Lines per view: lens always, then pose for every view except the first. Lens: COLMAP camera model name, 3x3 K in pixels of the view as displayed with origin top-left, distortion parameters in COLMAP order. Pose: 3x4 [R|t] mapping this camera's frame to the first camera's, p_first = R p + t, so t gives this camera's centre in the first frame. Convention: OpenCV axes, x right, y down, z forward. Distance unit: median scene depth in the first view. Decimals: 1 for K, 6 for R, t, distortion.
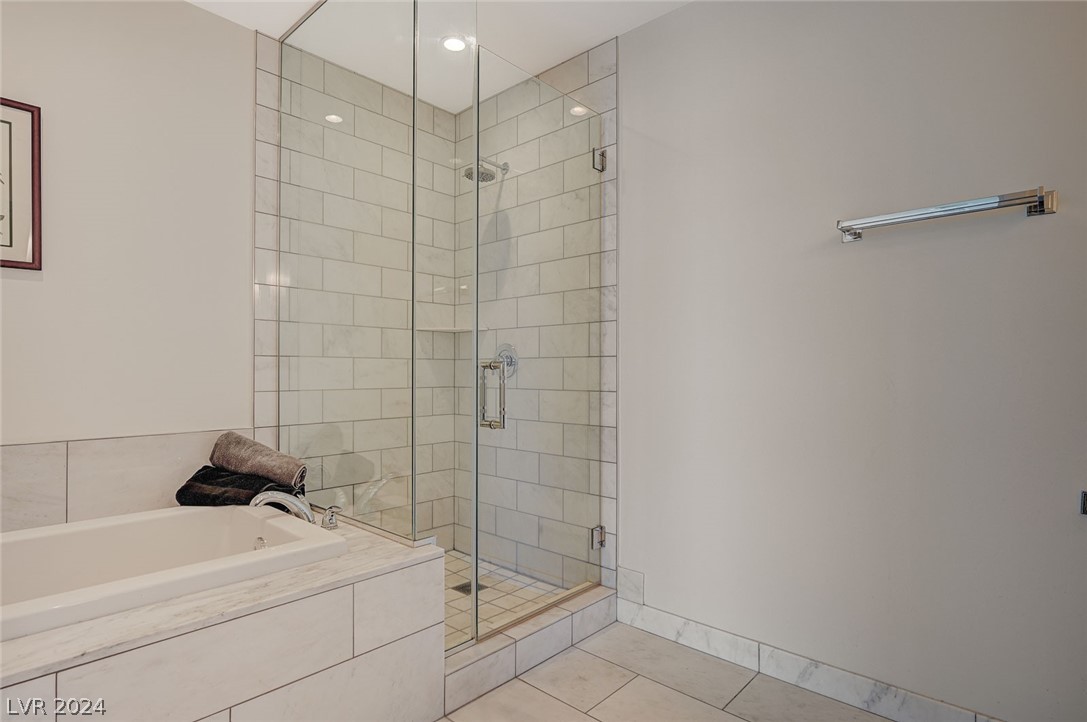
lens RADIAL K [[564.8, 0, 540.6], [0, 564.8, 366.4], [0, 0, 1]] dist [-0.000641, 0.000206]
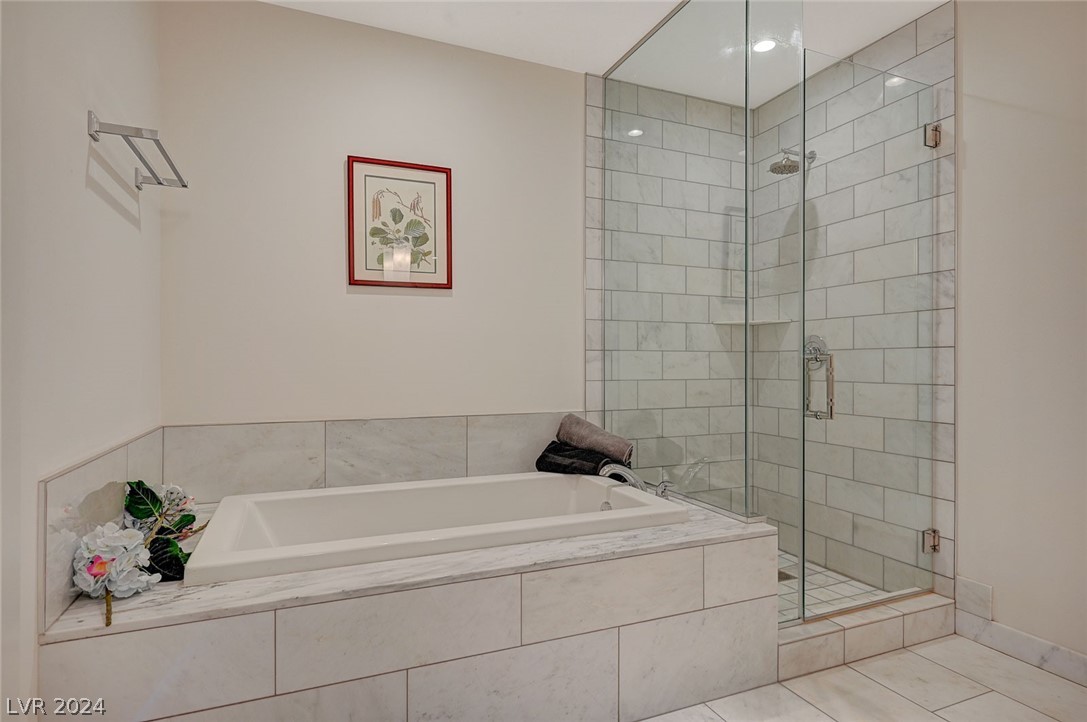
lens RADIAL K [[580.9, 0, 542.4], [0, 580.9, 362.9], [0, 0, 1]] dist [0.000399, 0.000337]
pose [[0.910737, -0.001094, -0.412986, -0.089553], [0.004305, 0.999967, 0.006844, -0.001167], [0.412965, -0.008011, 0.910712, -0.144553]]
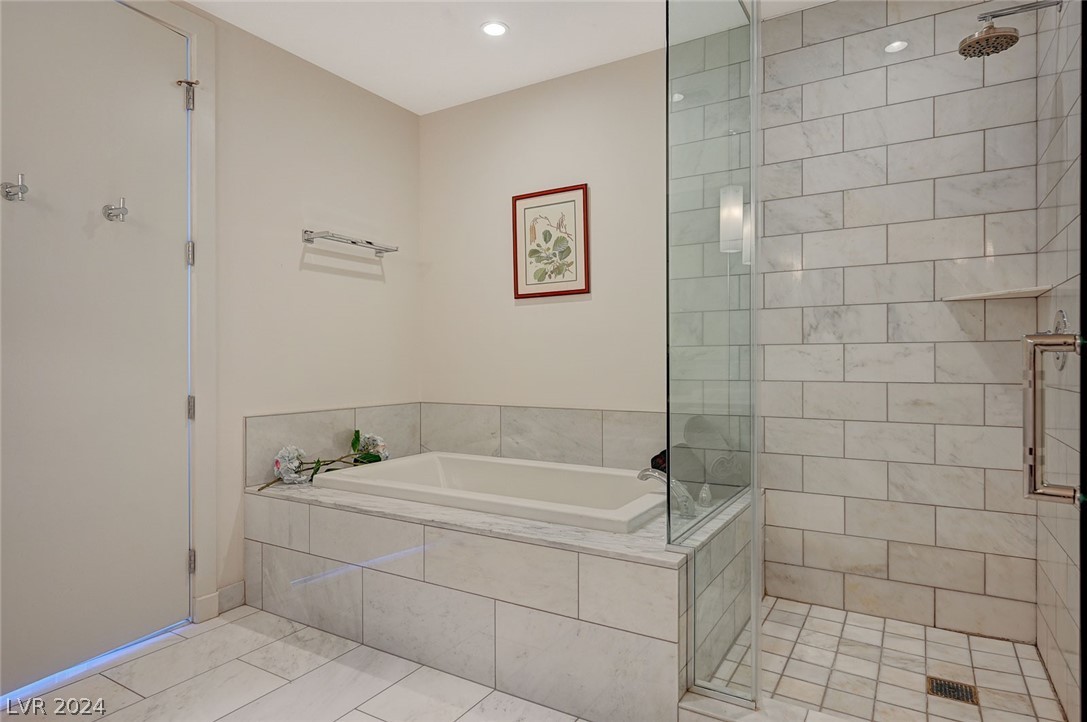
lens RADIAL K [[615.2, 0, 543.5], [0, 615.2, 361.0], [0, 0, 1]] dist [-0.000397, -0.000323]
pose [[0.197751, -0.003007, -0.980248, 0.538373], [0.011720, 0.999931, -0.000703, 0.006251], [0.980182, -0.011350, 0.197773, 0.449301]]
